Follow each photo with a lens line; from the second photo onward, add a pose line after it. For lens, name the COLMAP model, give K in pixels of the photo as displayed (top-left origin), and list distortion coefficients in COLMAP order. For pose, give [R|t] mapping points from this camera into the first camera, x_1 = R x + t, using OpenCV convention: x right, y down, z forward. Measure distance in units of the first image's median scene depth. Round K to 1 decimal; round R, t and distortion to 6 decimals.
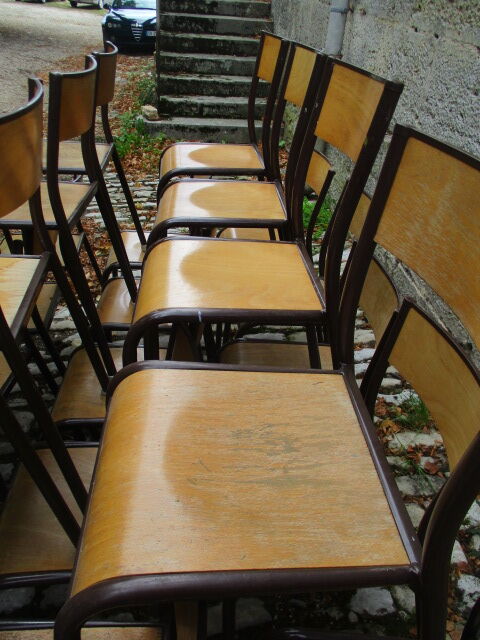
lens RADIAL K [[533.1, 0, 240.0], [0, 533.1, 320.0], [0, 0, 1]] dist [-0.002658, -0.013072]
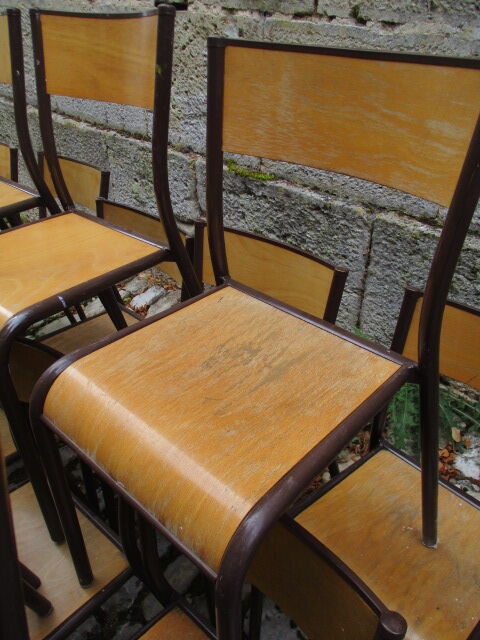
lens RADIAL K [[533.1, 0, 240.0], [0, 533.1, 320.0], [0, 0, 1]] dist [-0.002658, -0.013072]
pose [[0.738840, -0.435713, 0.514072, -0.180742], [0.412746, 0.895613, 0.165885, -0.002642], [-0.532688, 0.089618, 0.841554, 0.040633]]
